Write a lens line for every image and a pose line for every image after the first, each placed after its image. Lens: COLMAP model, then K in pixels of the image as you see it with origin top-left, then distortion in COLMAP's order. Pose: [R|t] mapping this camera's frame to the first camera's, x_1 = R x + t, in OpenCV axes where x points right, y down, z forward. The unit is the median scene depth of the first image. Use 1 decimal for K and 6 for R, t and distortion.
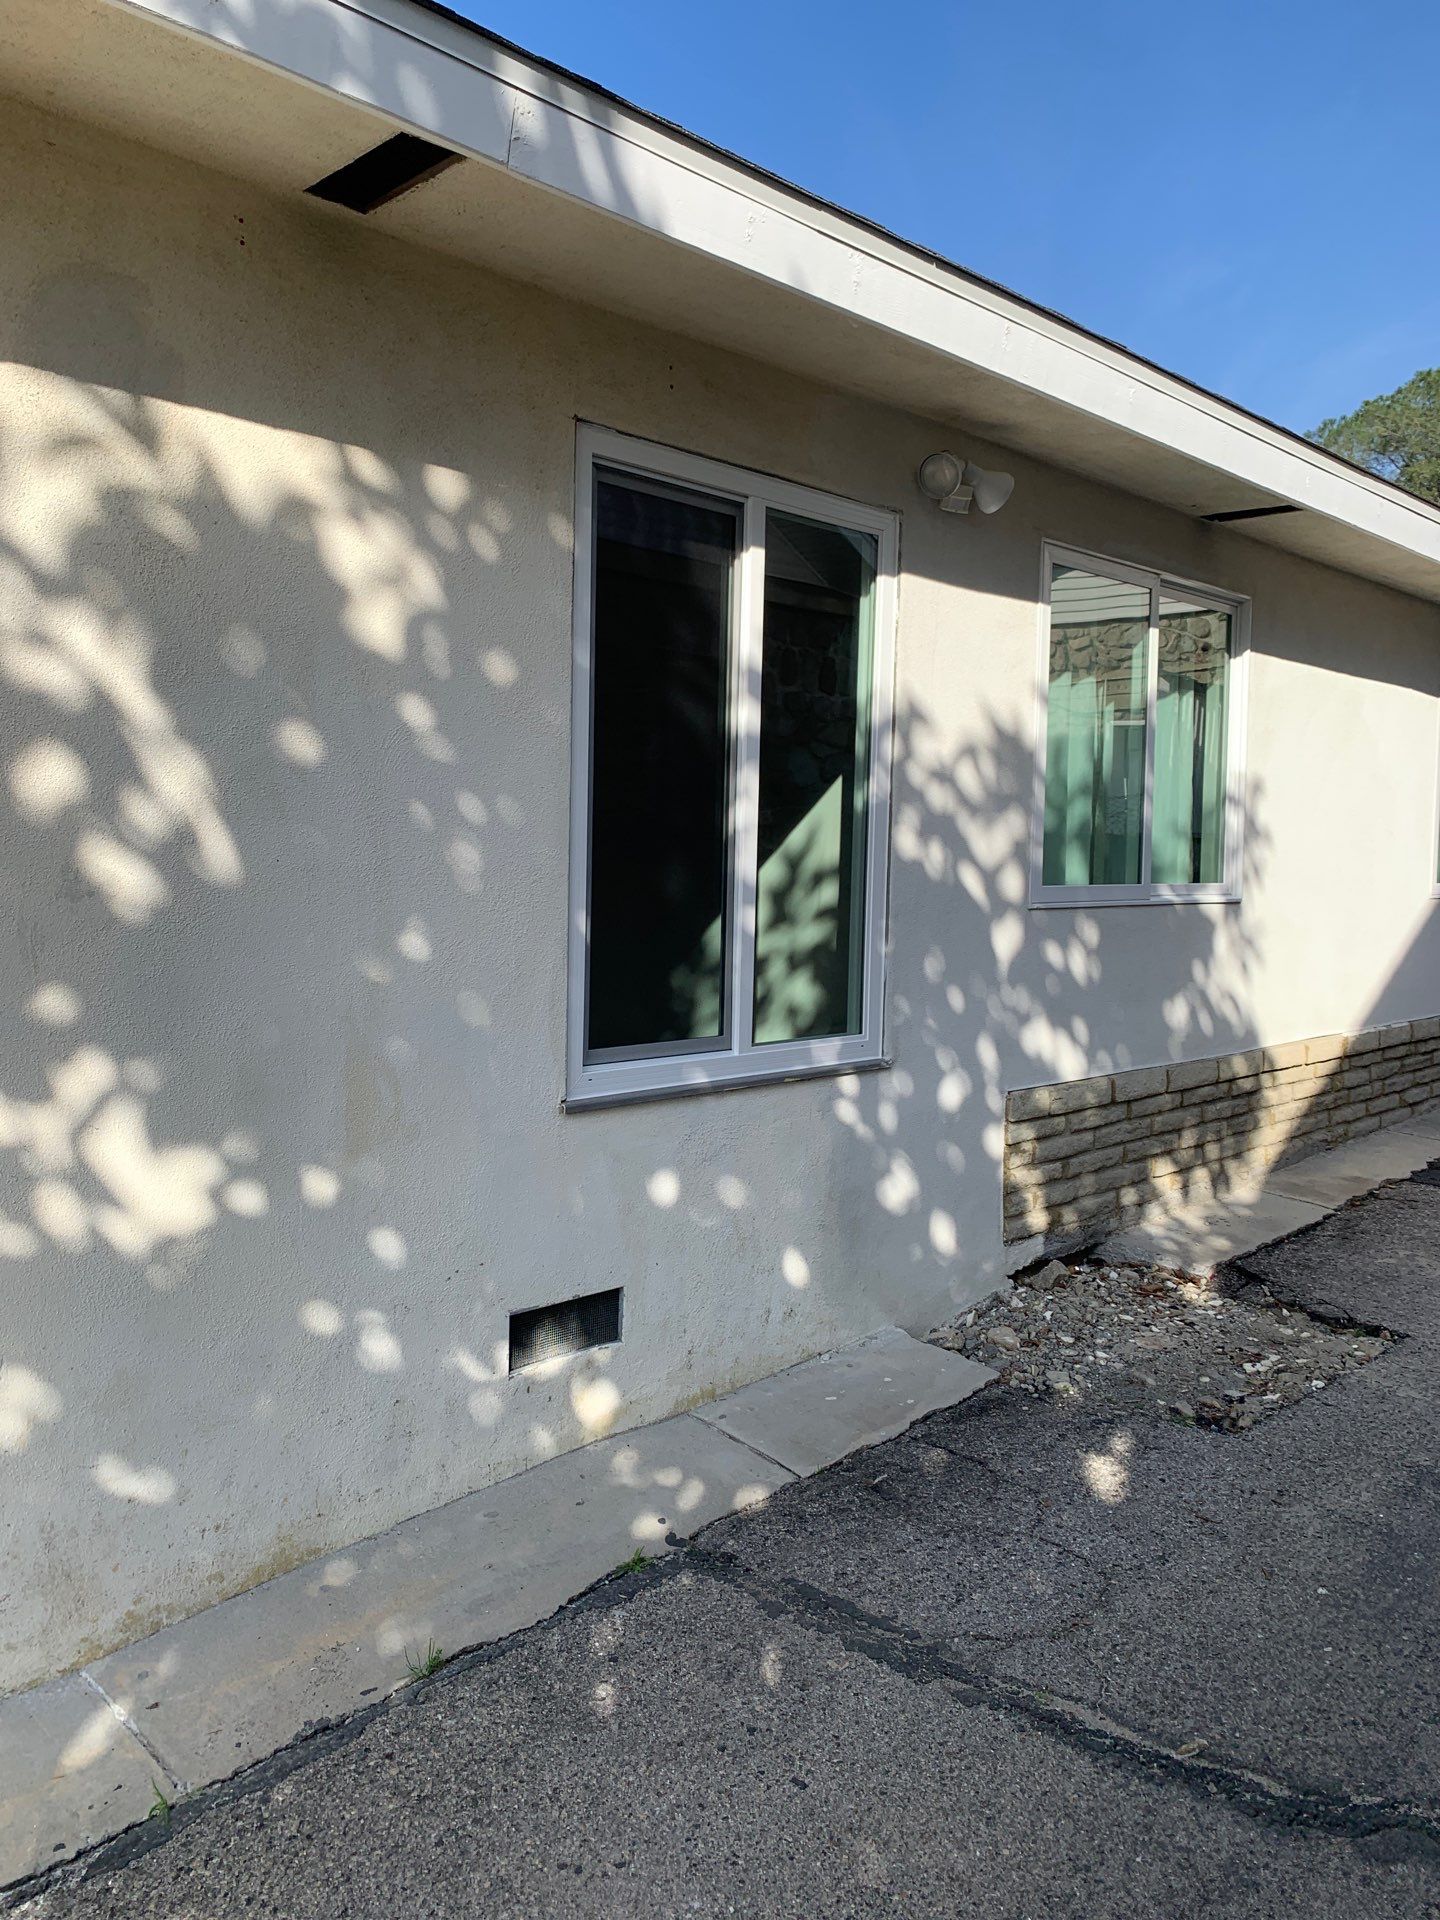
lens RADIAL K [[1407.5, 0, 745.6], [0, 1407.5, 937.8], [0, 0, 1]] dist [0.061439, -0.081208]
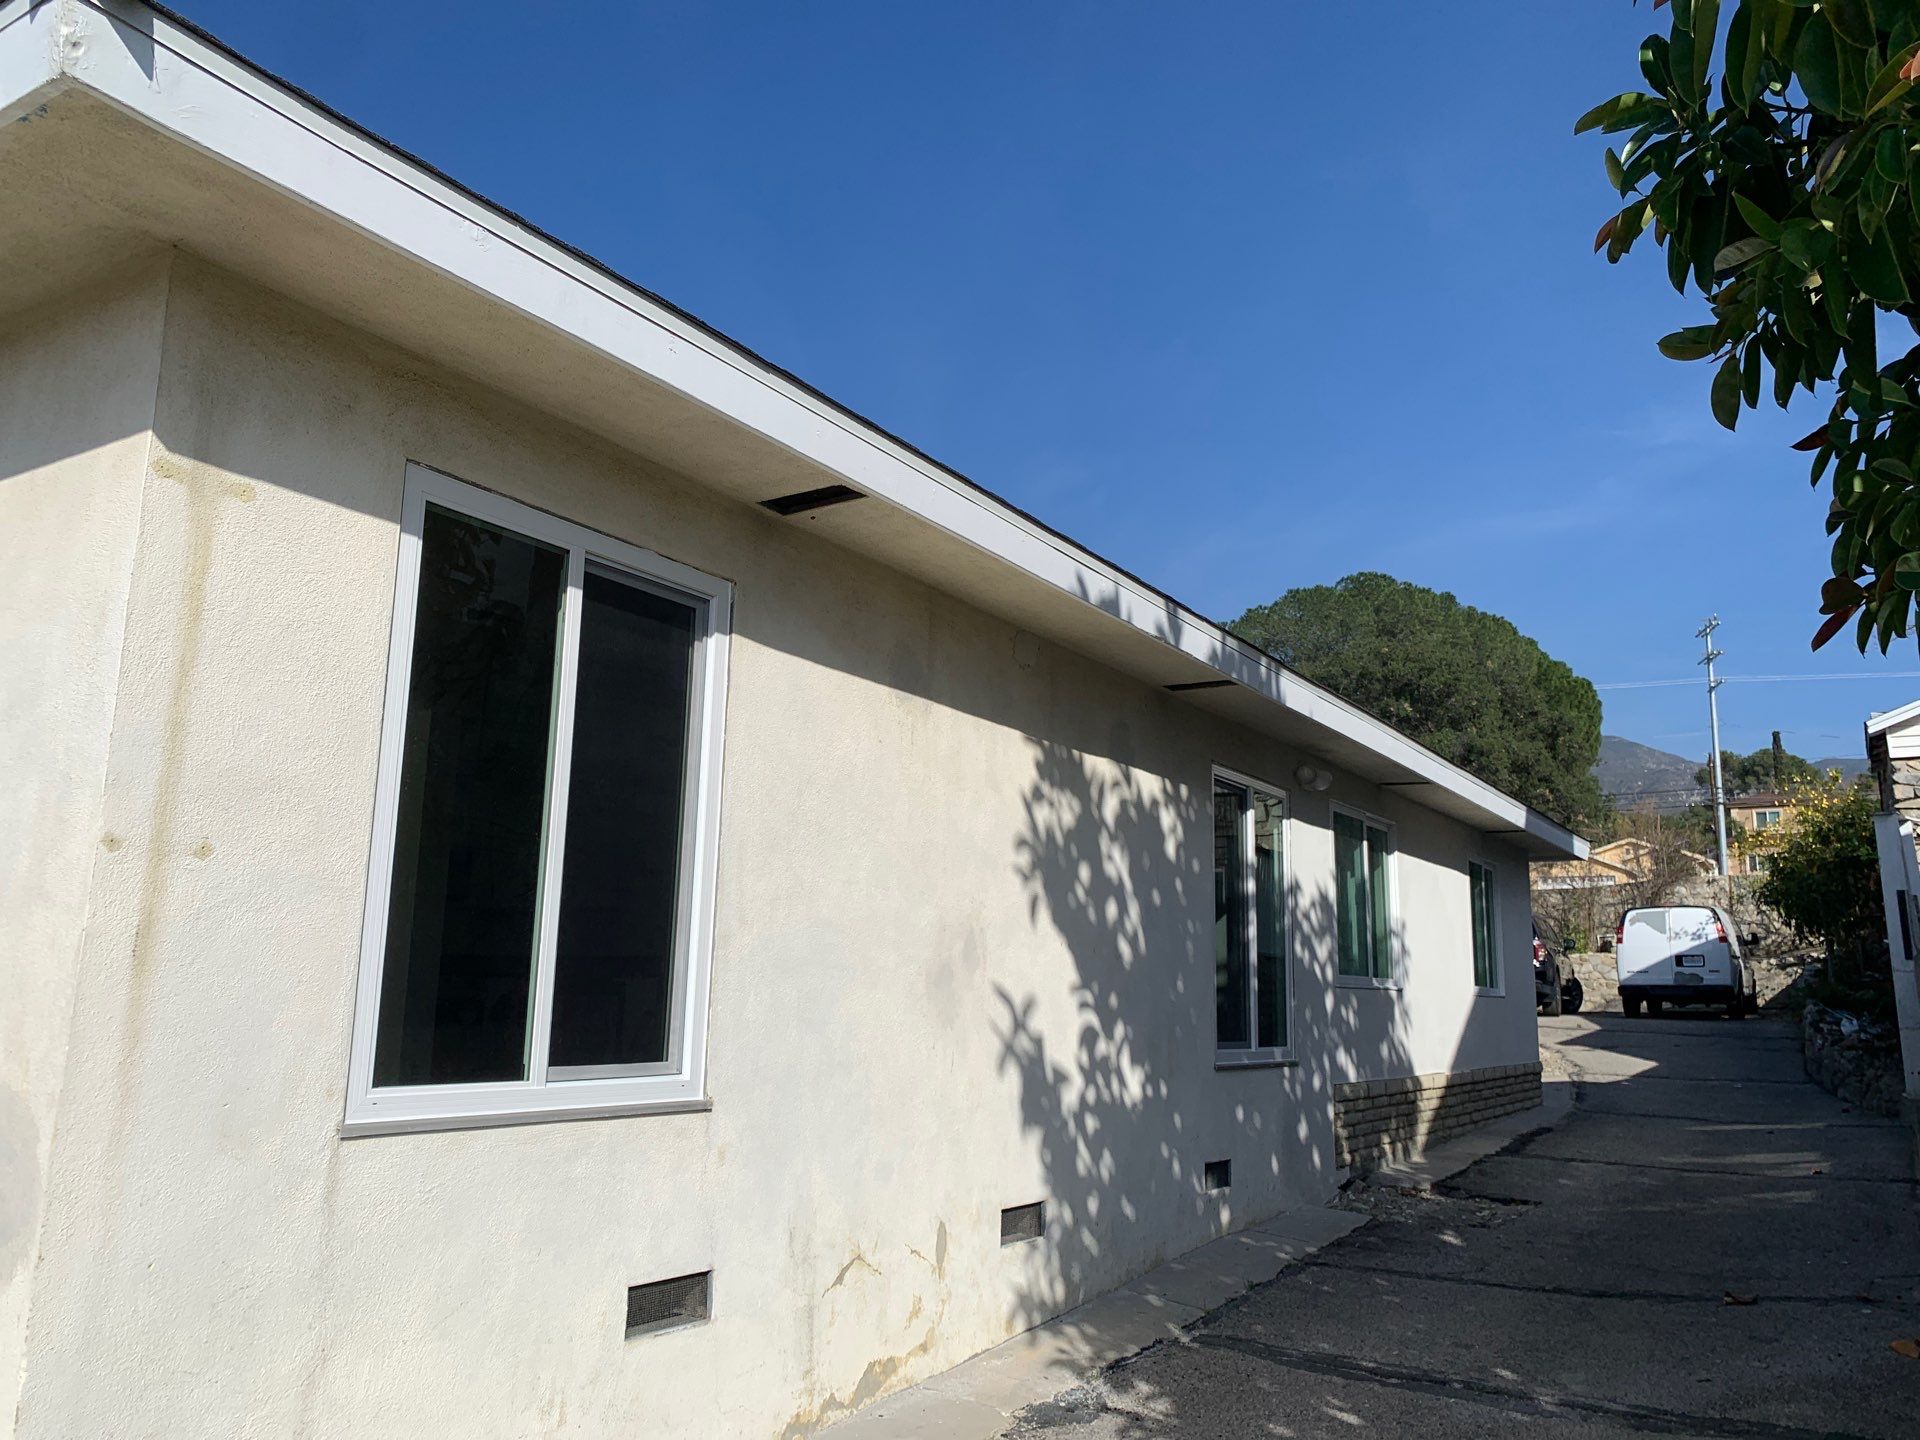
lens RADIAL K [[1479.4, 0, 932.2], [0, 1479.4, 724.1], [0, 0, 1]] dist [0.038889, -0.046959]
pose [[0.974222, 0.049632, 0.220064, -0.790950], [0.003641, 0.971911, -0.235319, 0.104939], [-0.225562, 0.230054, 0.946677, -0.865818]]
